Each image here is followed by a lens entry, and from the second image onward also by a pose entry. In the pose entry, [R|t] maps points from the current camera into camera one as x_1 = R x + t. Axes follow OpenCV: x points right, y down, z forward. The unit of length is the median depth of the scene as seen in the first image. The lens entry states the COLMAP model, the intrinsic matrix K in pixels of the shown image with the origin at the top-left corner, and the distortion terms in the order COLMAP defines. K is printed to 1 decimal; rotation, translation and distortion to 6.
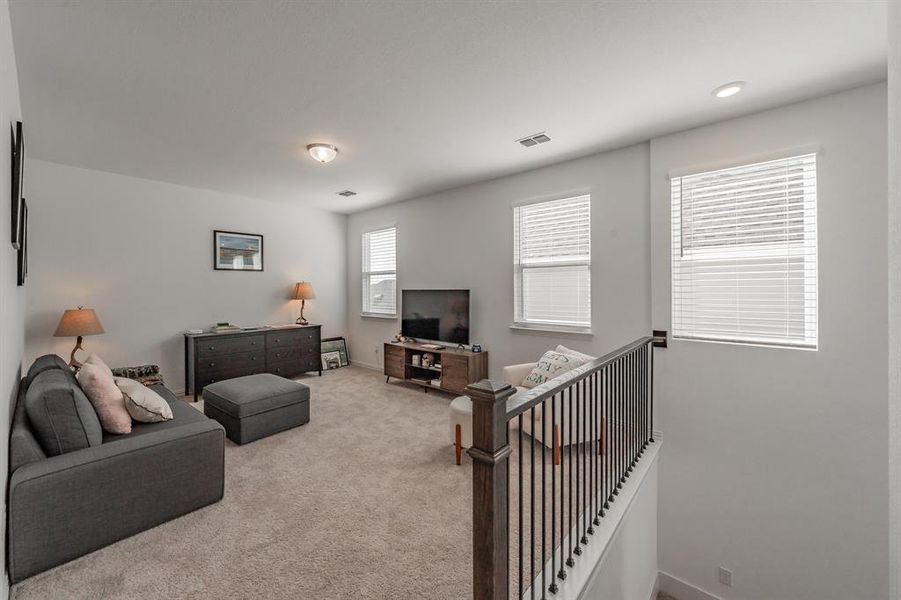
lens RADIAL K [[356.8, 0, 448.3], [0, 356.8, 287.0], [0, 0, 1]] dist [-0.012221, 0.000606]
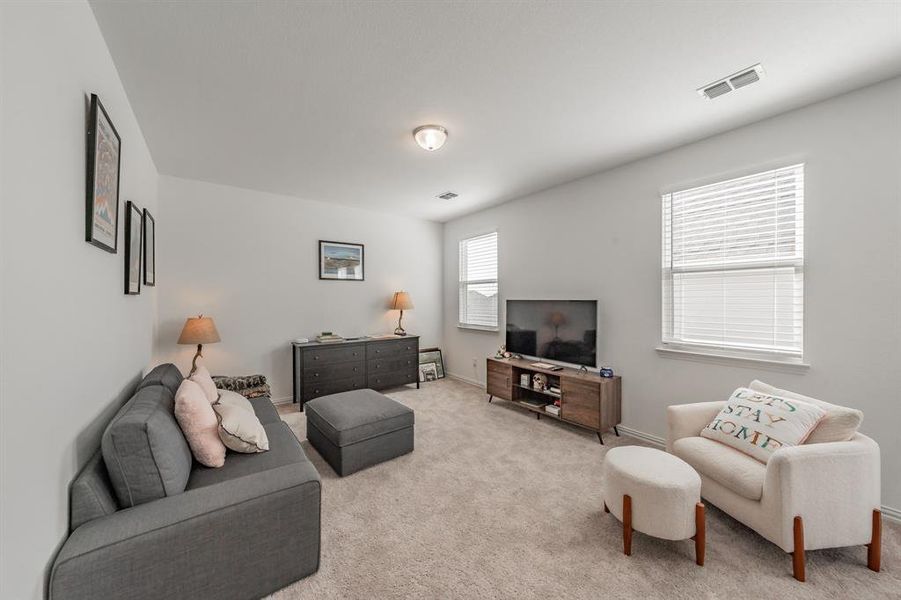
lens RADIAL K [[334.0, 0, 453.3], [0, 334.0, 298.7], [0, 0, 1]] dist [-0.018017, 0.000058]
pose [[0.976984, 0.003441, -0.213286, -0.119411], [-0.002507, 0.999986, 0.004650, 0.001335], [0.213299, -0.004008, 0.976979, 0.217574]]
